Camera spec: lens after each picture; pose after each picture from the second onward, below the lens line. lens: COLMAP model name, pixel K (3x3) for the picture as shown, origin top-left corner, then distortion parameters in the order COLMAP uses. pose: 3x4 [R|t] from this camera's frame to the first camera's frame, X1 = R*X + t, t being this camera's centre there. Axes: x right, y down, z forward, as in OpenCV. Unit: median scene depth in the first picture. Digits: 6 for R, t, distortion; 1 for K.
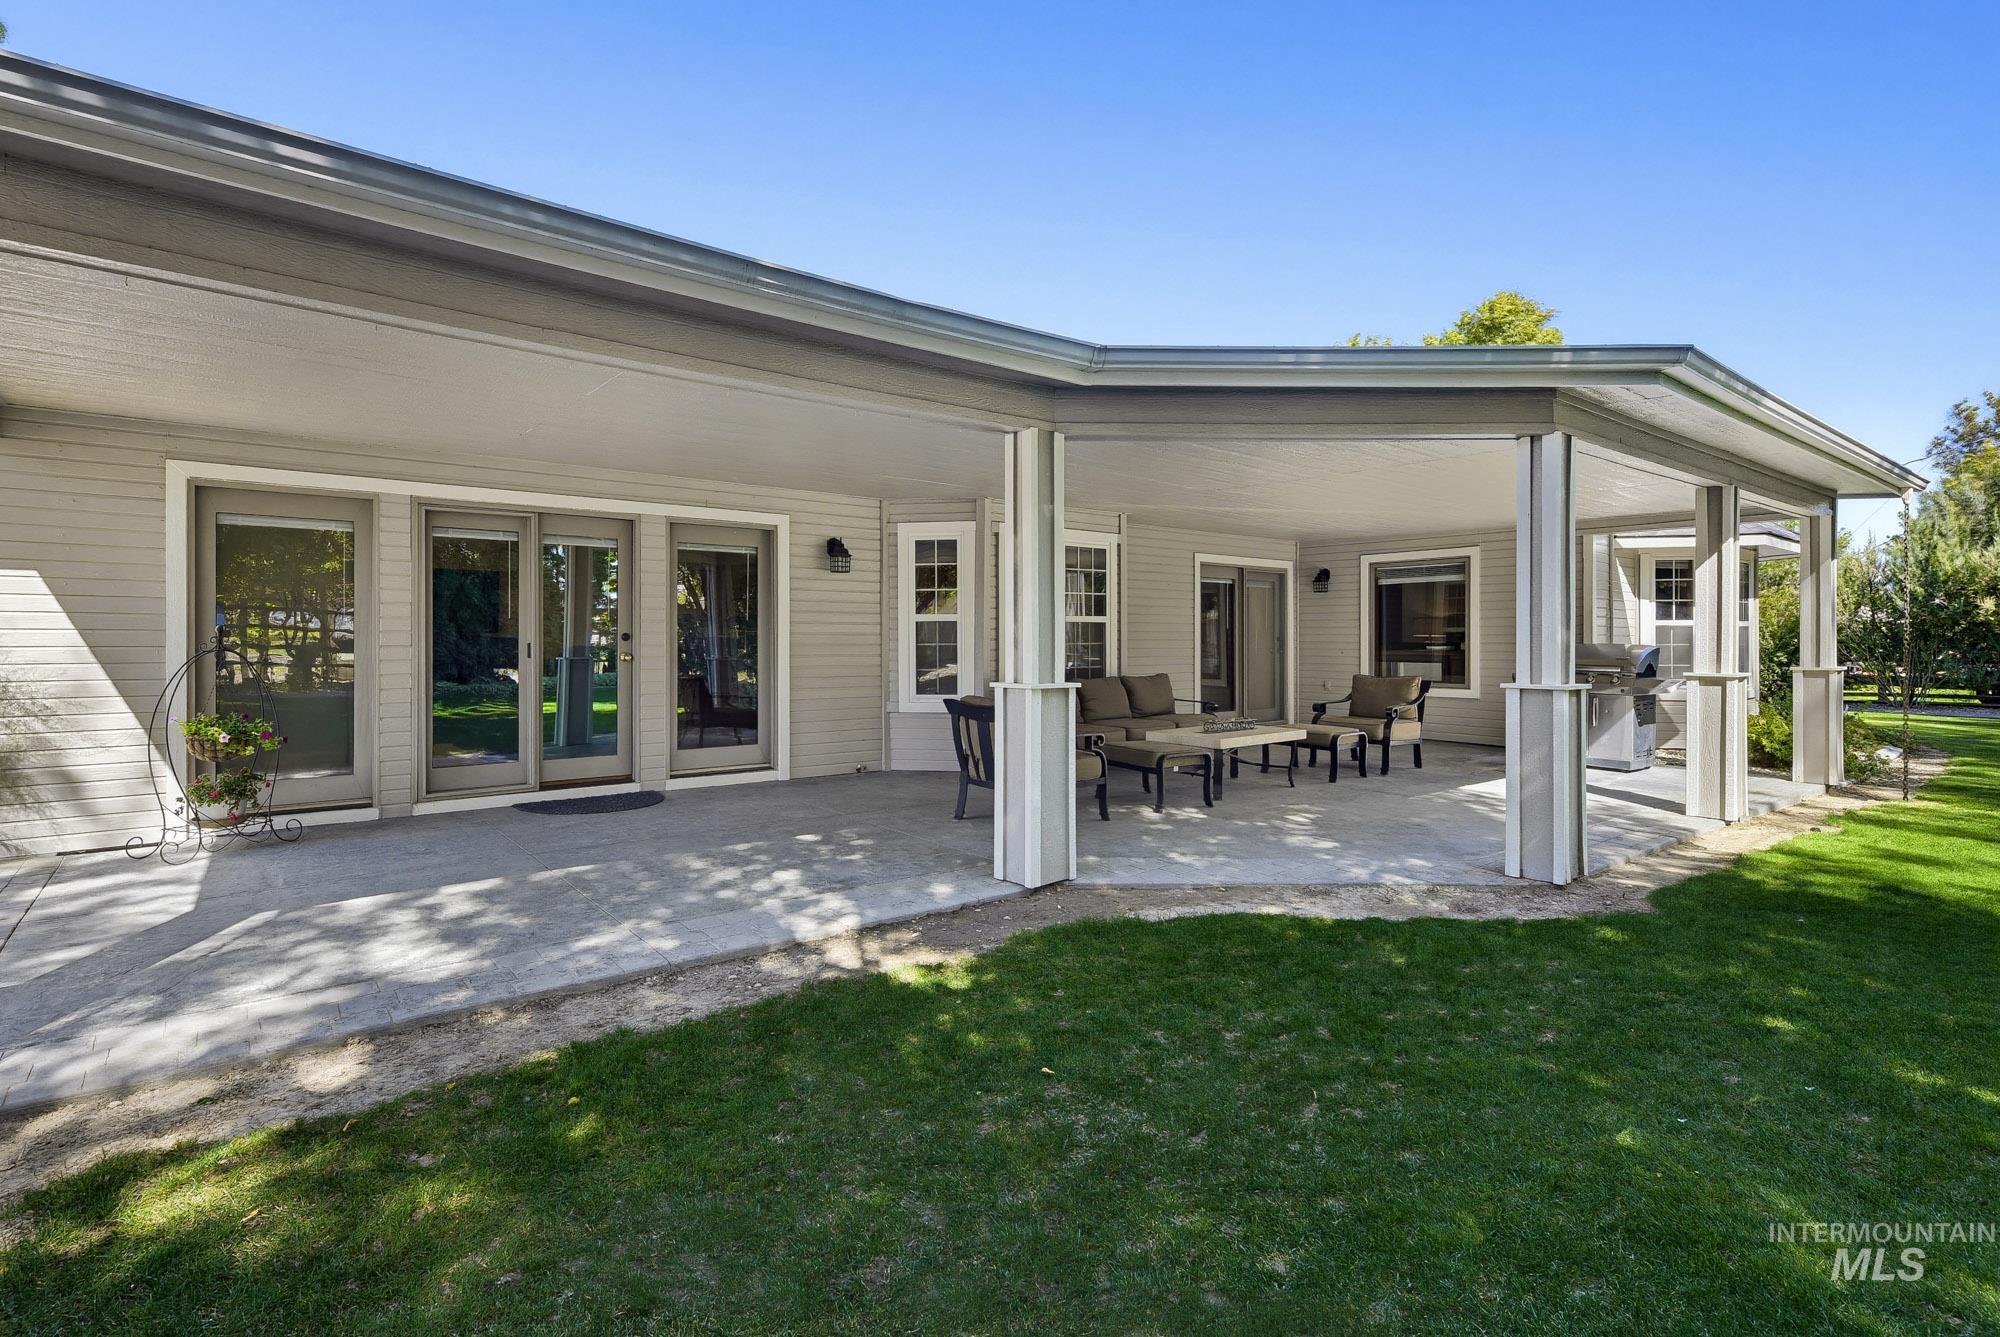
lens RADIAL K [[918.8, 0, 964.0], [0, 918.8, 637.3], [0, 0, 1]] dist [0.000622, 0.000175]
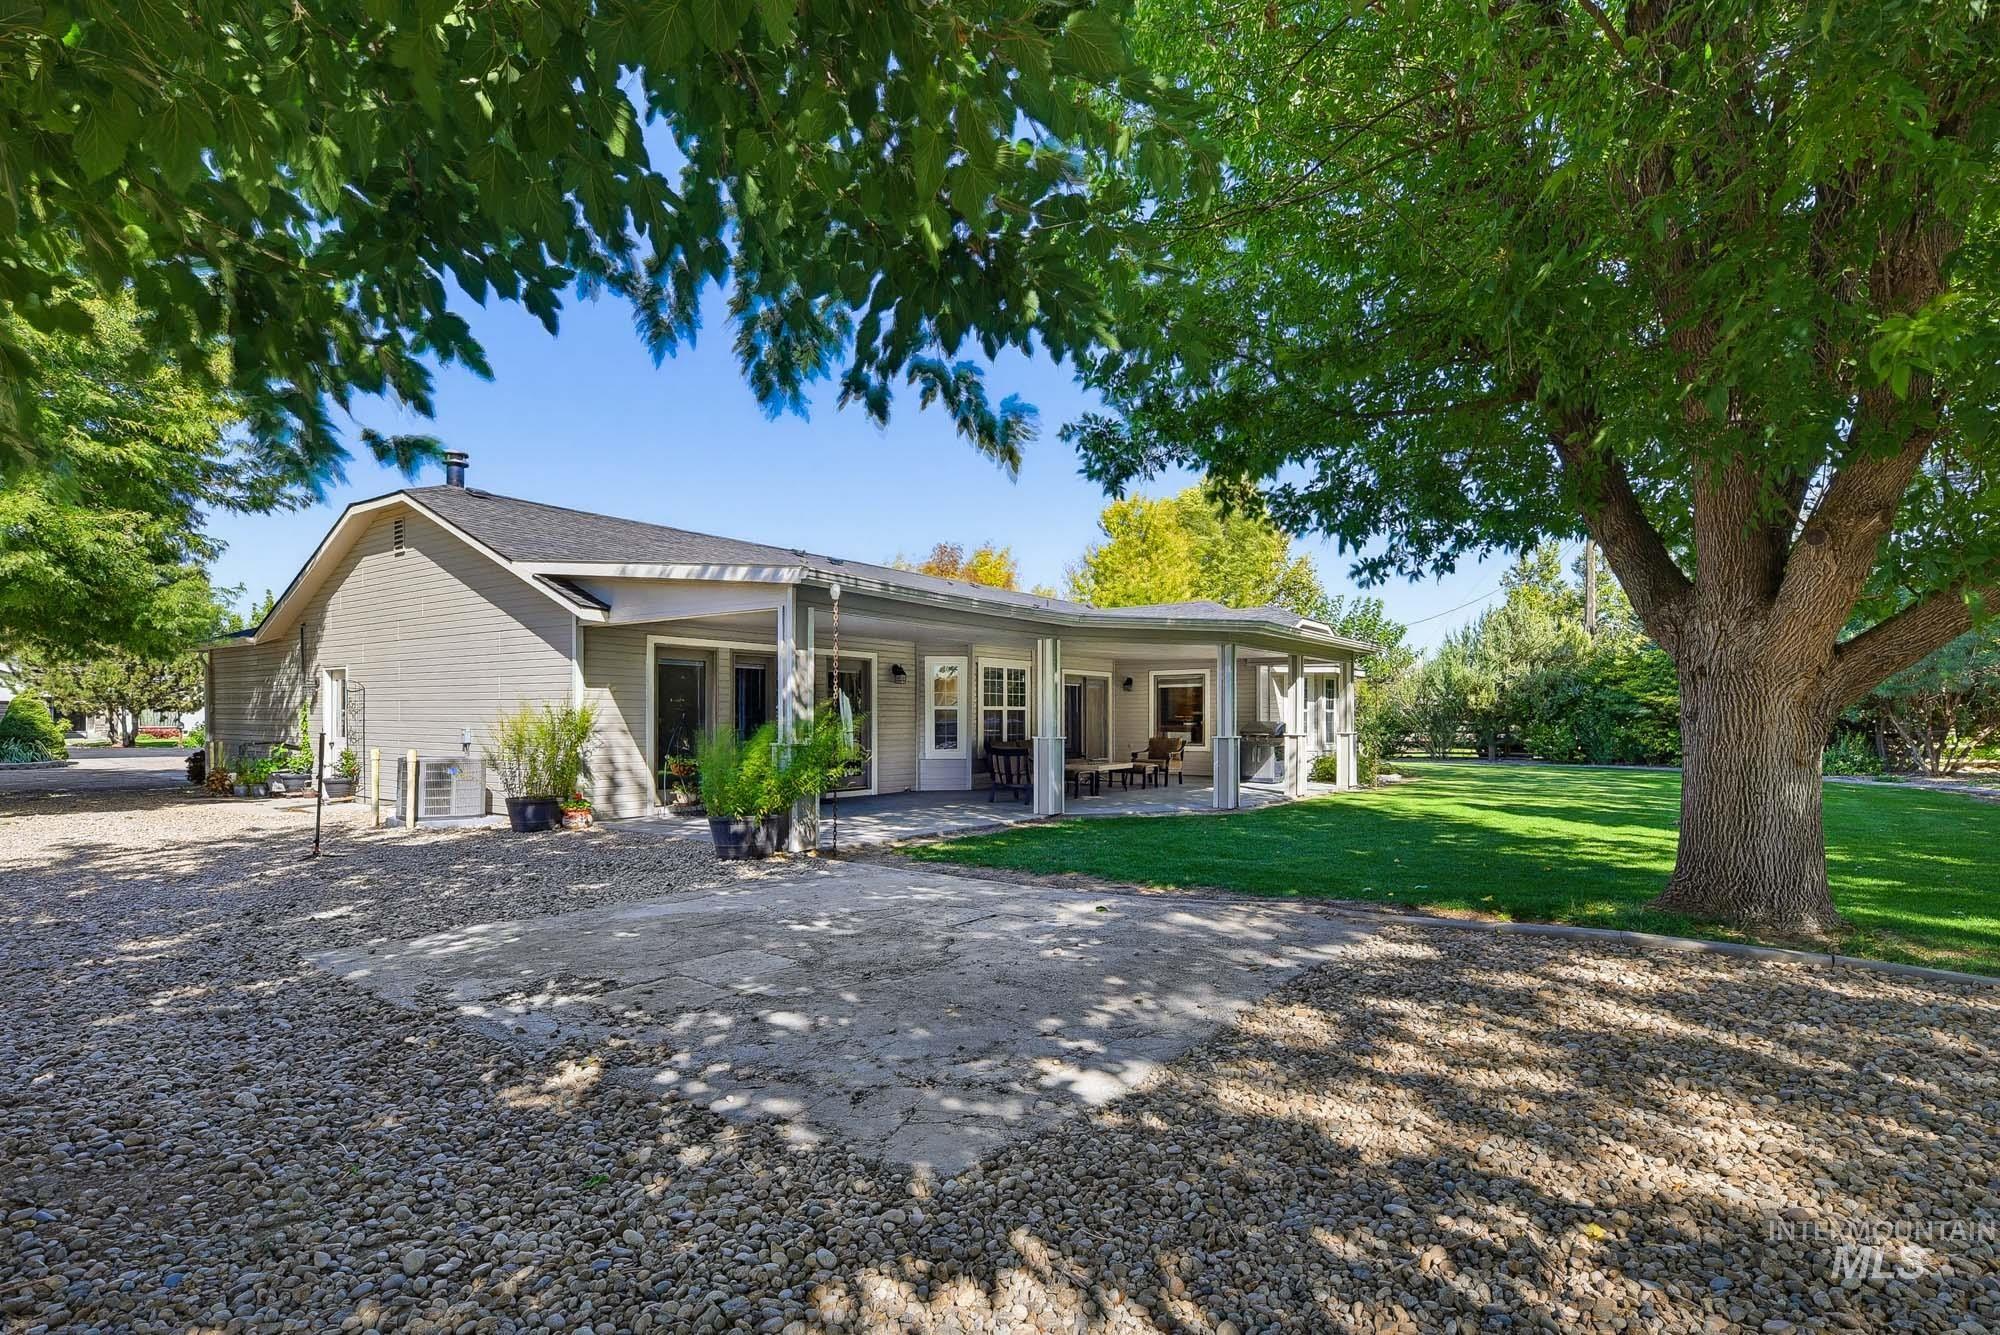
lens RADIAL K [[975.6, 0, 1000.0], [0, 975.6, 667.5], [0, 0, 1]] dist [-0.000173, 0.000092]
pose [[0.958550, 0.014463, 0.284559, -0.466458], [0.000343, 0.998652, -0.051911, 0.000400], [-0.284926, 0.049857, 0.957252, -0.883854]]
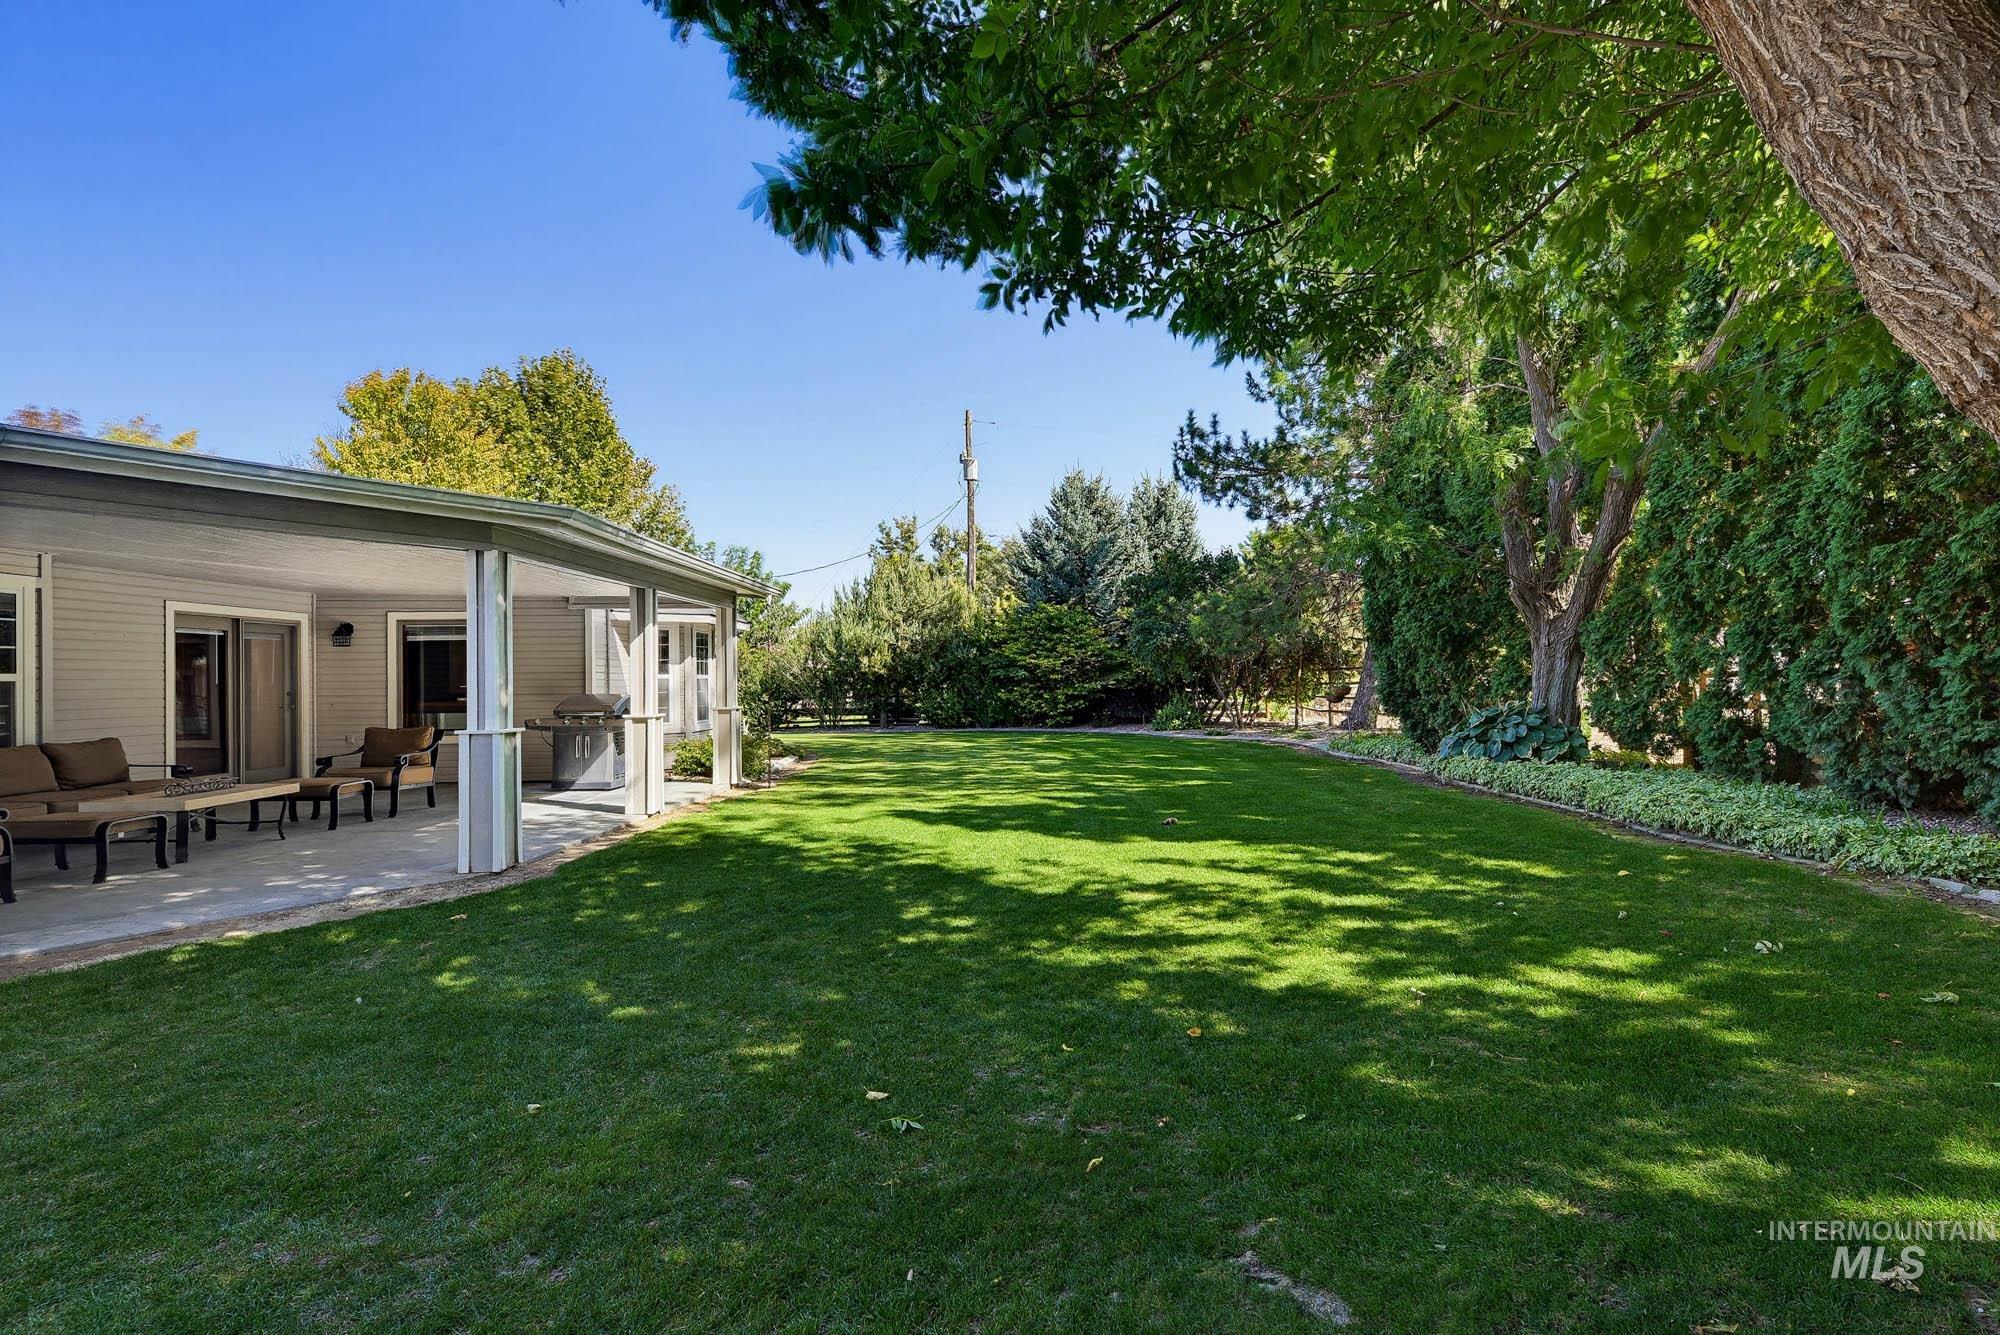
lens RADIAL K [[925.8, 0, 1087.0], [0, 925.8, 672.7], [0, 0, 1]] dist [-0.000363, -0.000853]
pose [[0.538025, -0.002344, 0.842926, -0.031149], [0.009248, 0.999952, -0.003122, -0.012356], [-0.842878, 0.009475, 0.538021, -0.287952]]
